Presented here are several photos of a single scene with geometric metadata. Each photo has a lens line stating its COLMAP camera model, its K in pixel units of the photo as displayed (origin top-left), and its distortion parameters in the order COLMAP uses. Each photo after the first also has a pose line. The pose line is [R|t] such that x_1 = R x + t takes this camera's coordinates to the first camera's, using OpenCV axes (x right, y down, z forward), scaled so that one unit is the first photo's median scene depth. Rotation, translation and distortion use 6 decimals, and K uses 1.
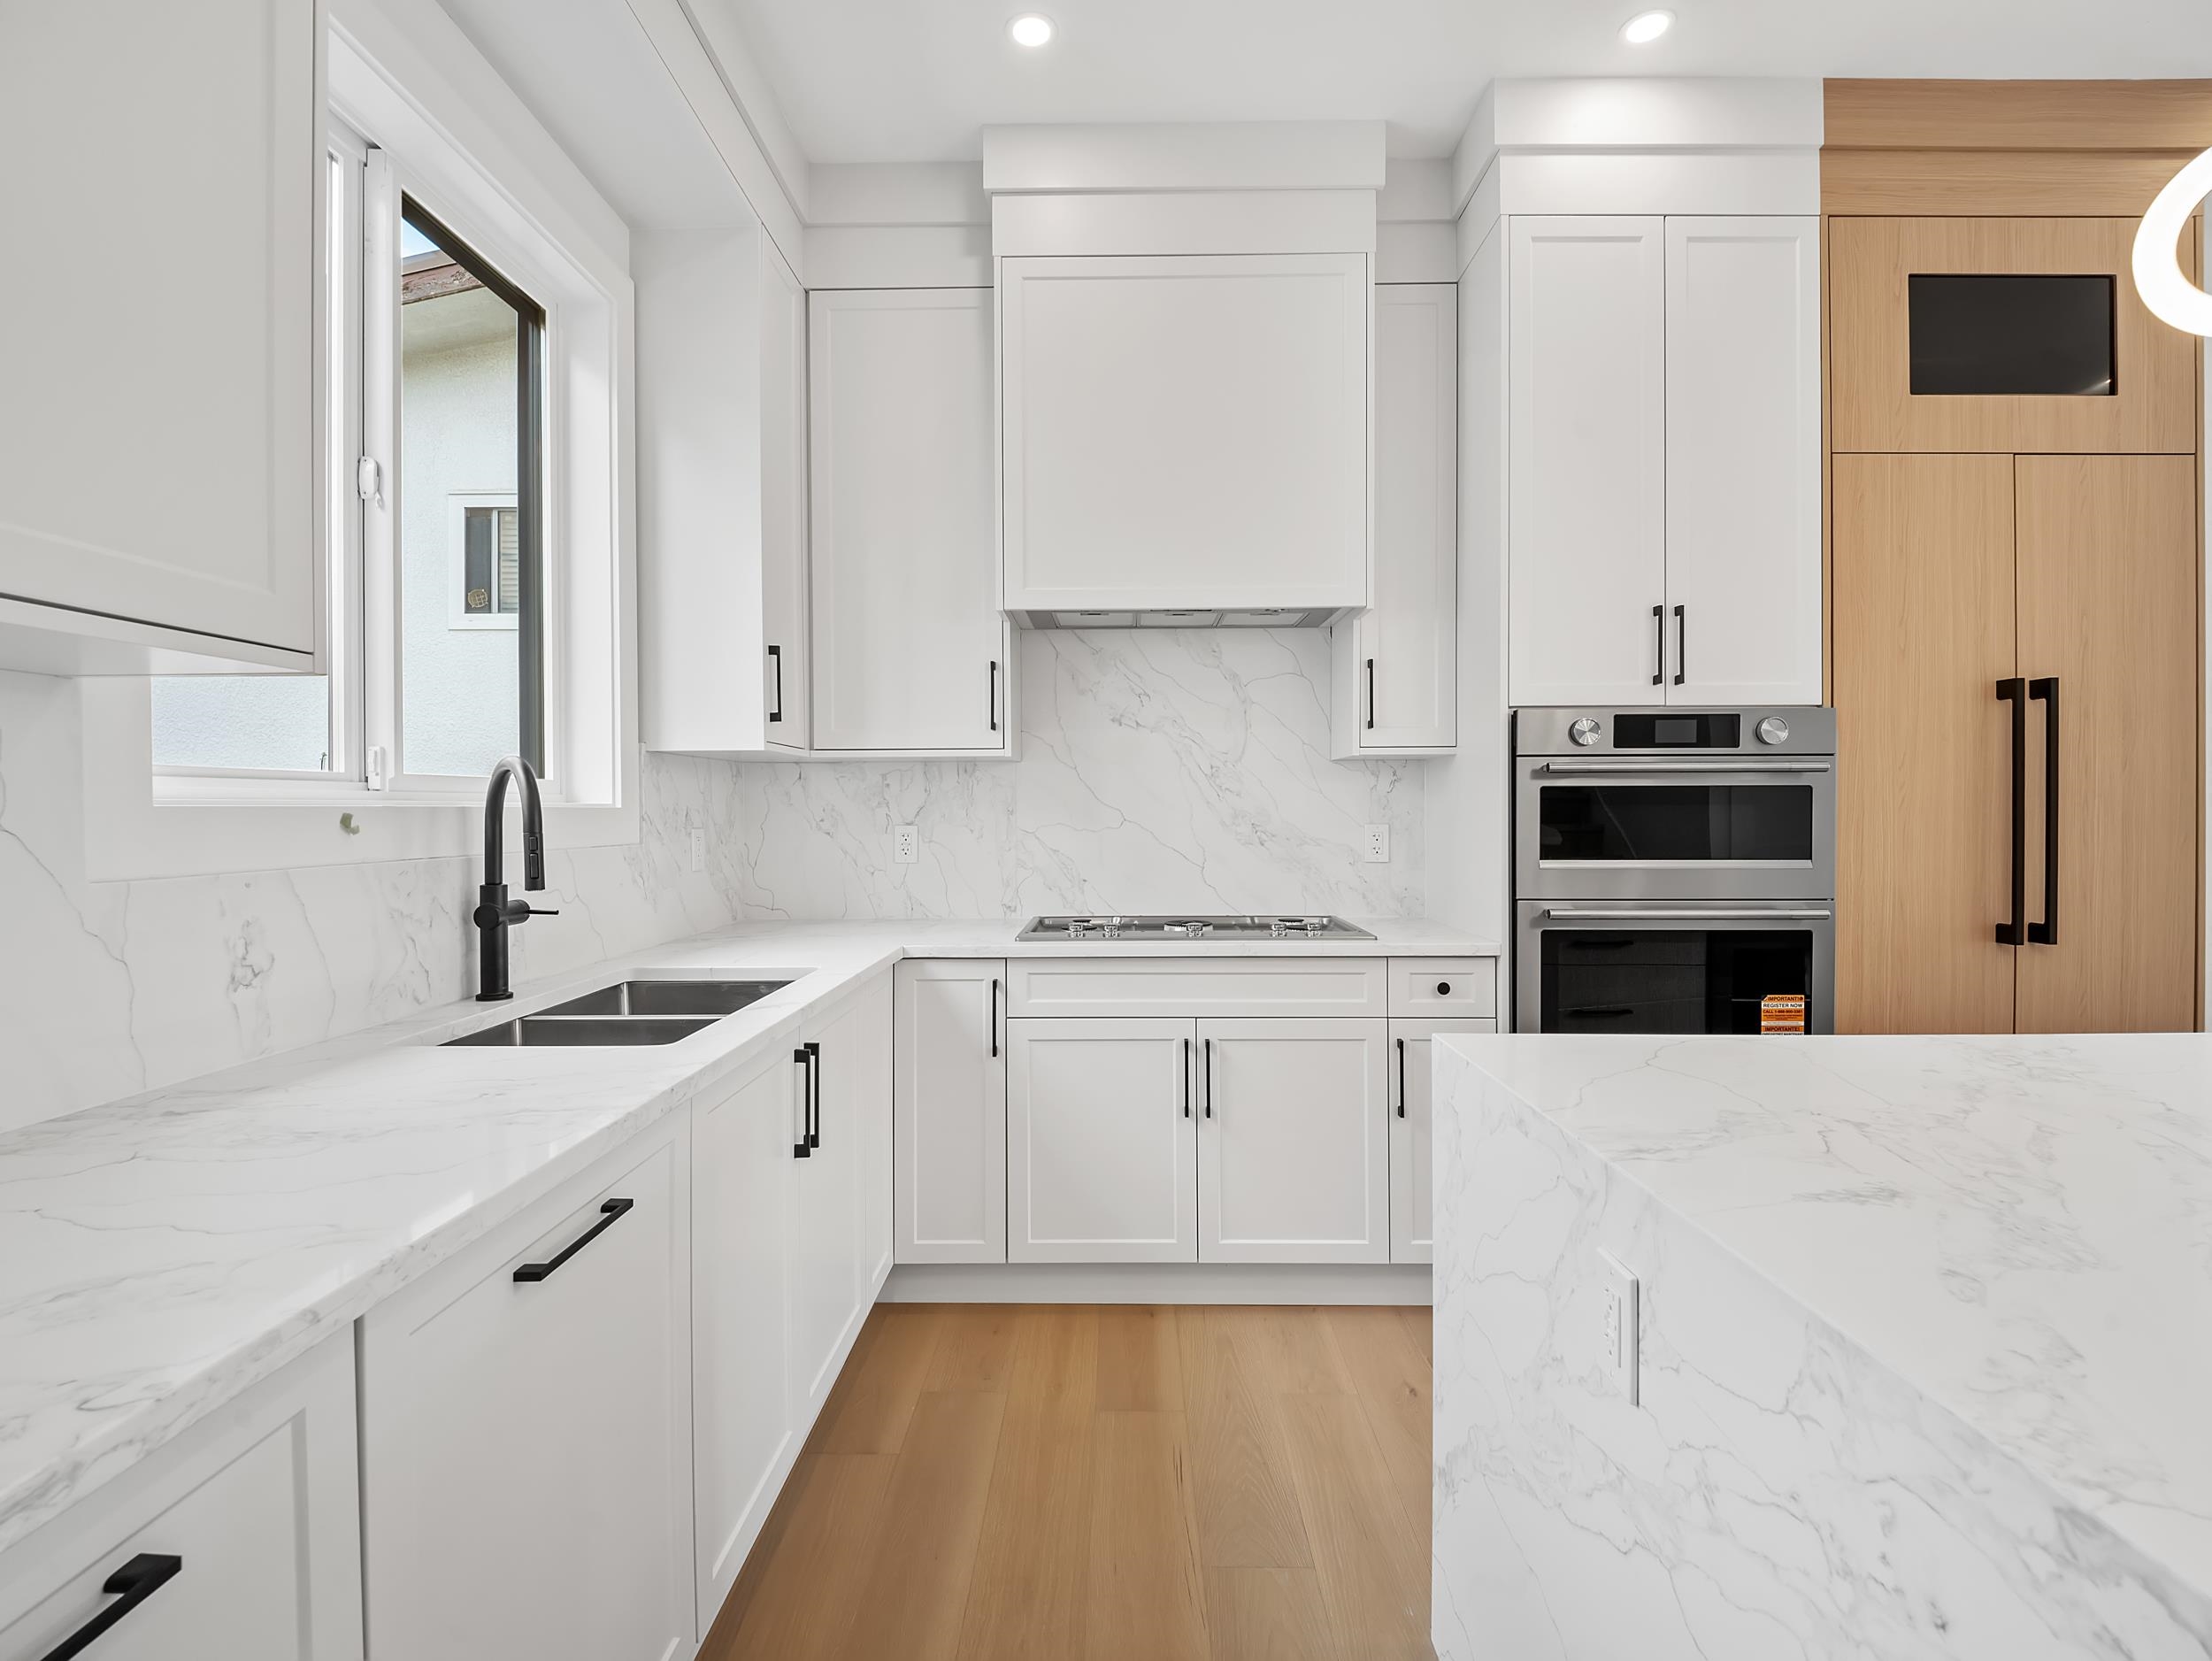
lens RADIAL K [[1033.6, 0, 1104.9], [0, 1033.6, 821.3], [0, 0, 1]] dist [0.017128, -0.024923]
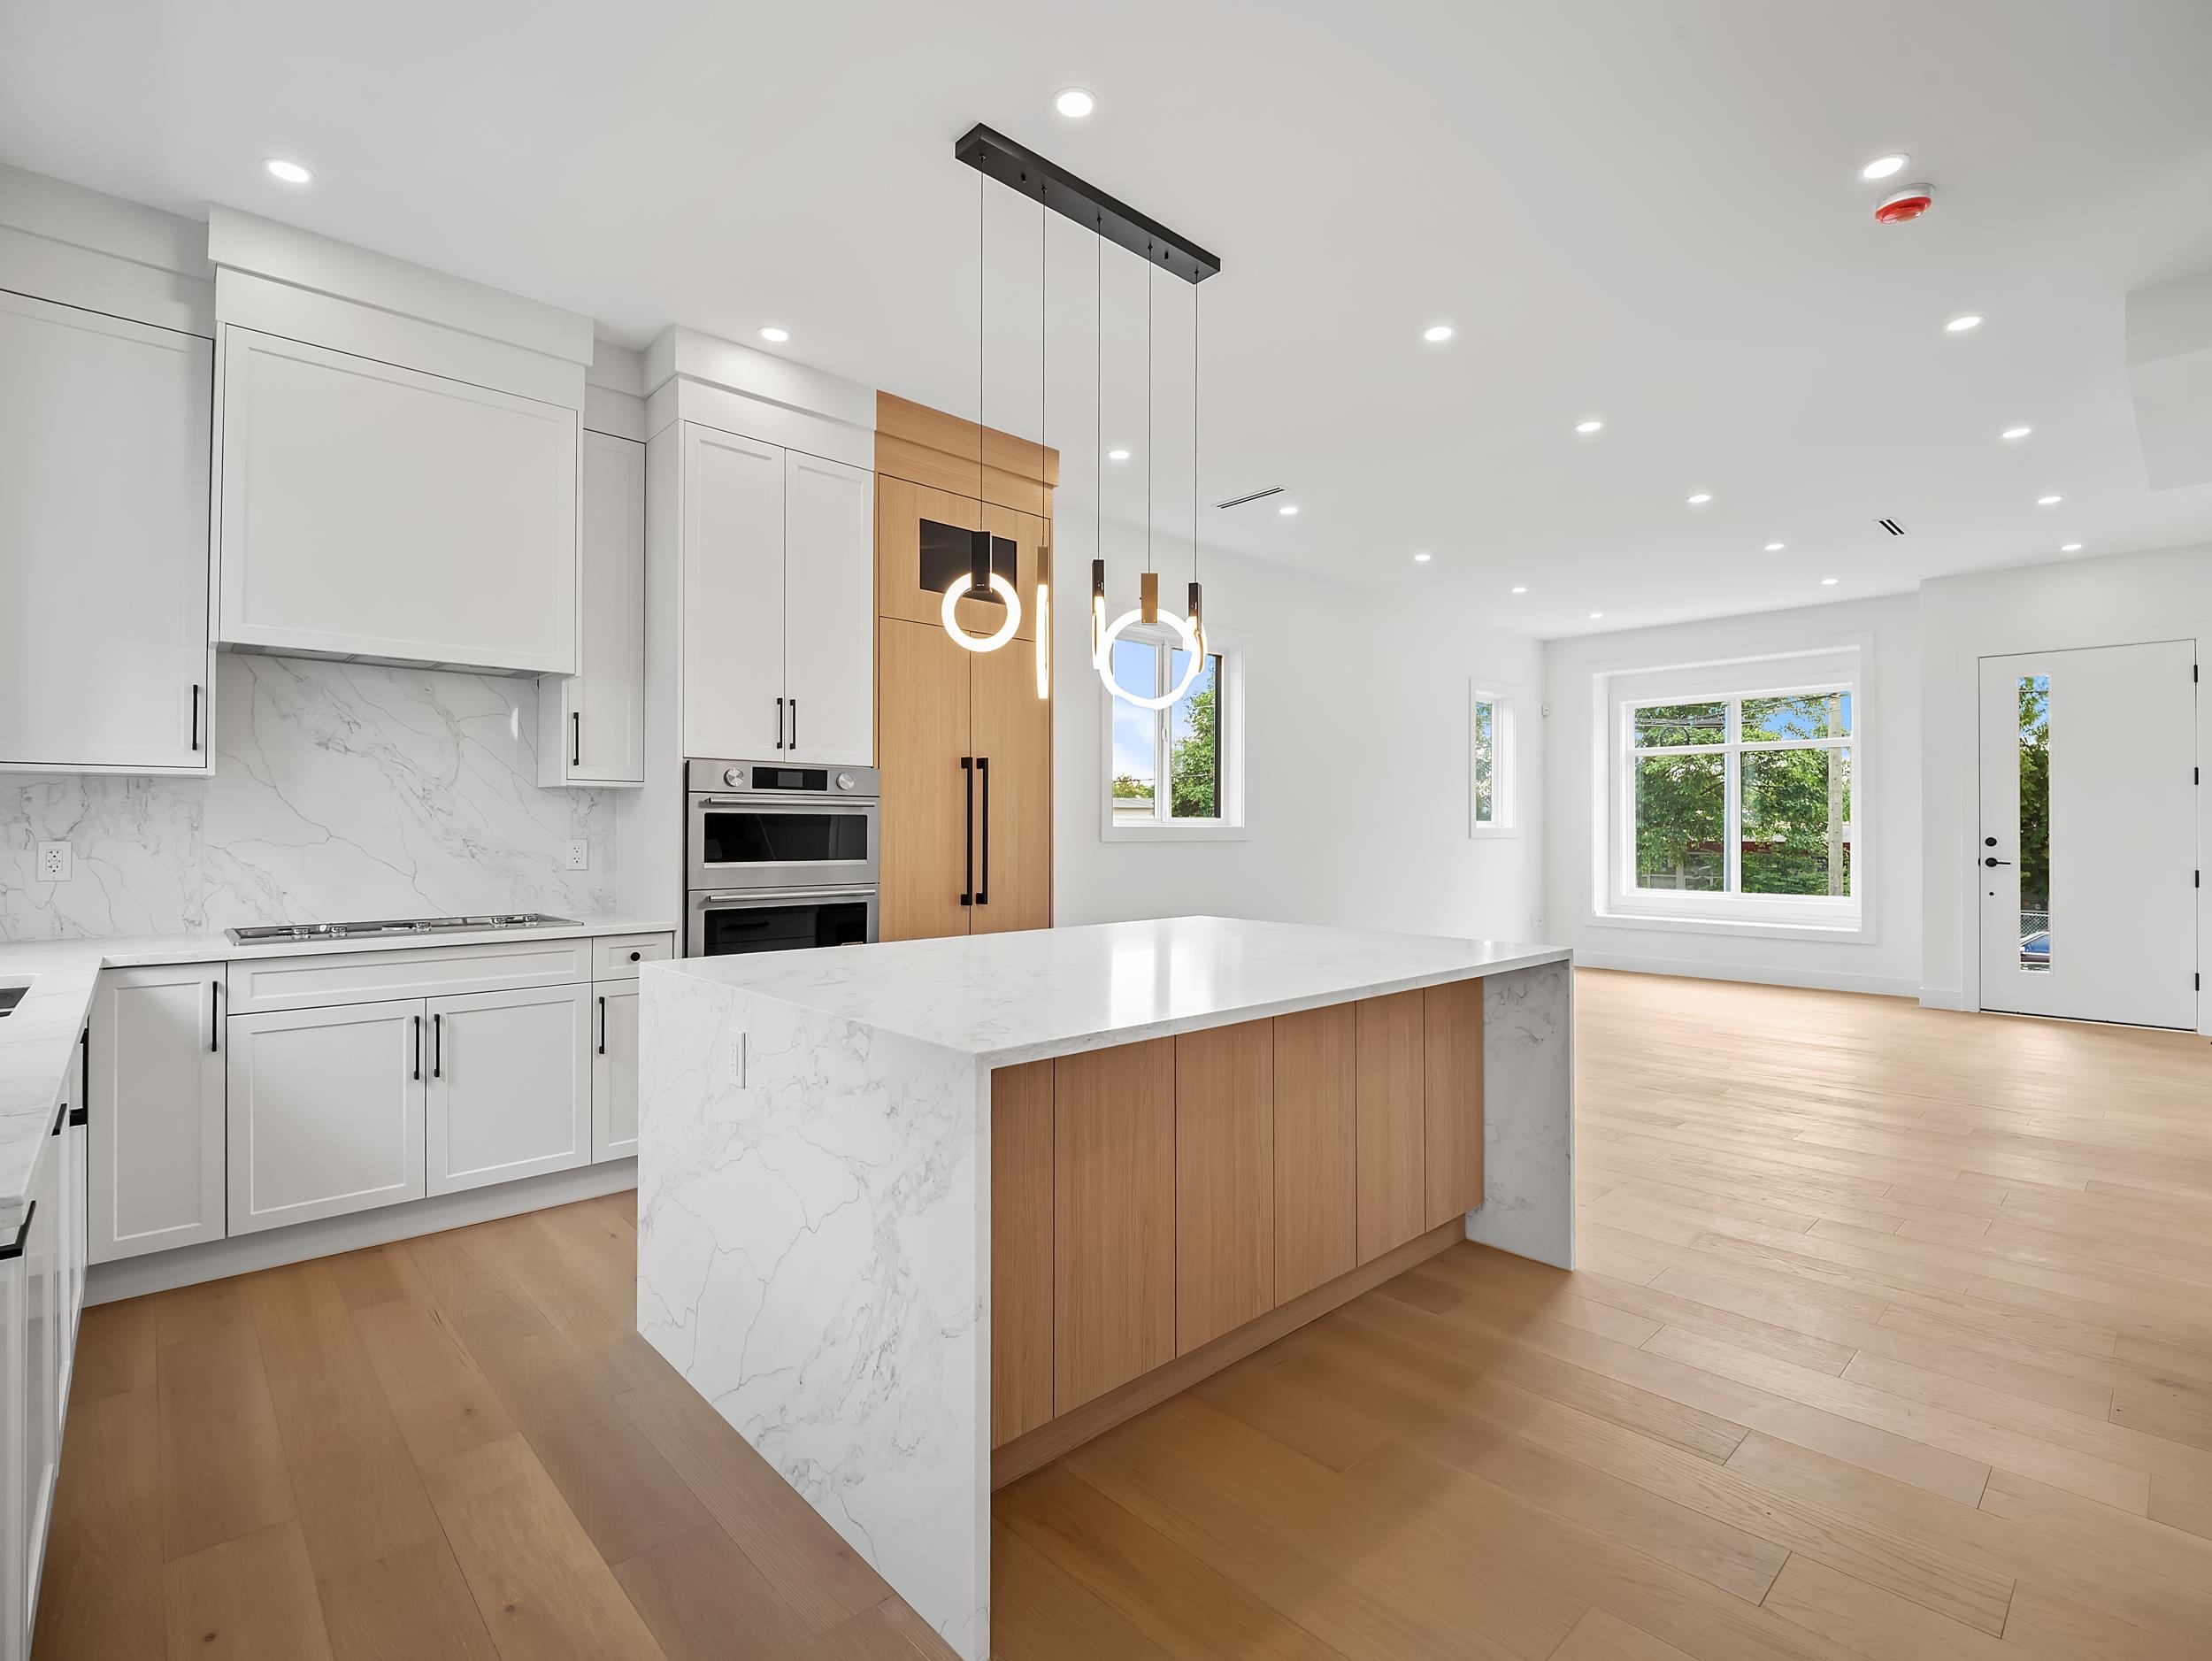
lens RADIAL K [[1033.6, 0, 1104.9], [0, 1033.6, 821.3], [0, 0, 1]] dist [0.017128, -0.024923]
pose [[0.720558, 0.009917, 0.693324, -0.184798], [0.001339, 0.999876, -0.015693, 0.001960], [-0.693394, 0.012236, 0.720455, -0.441732]]
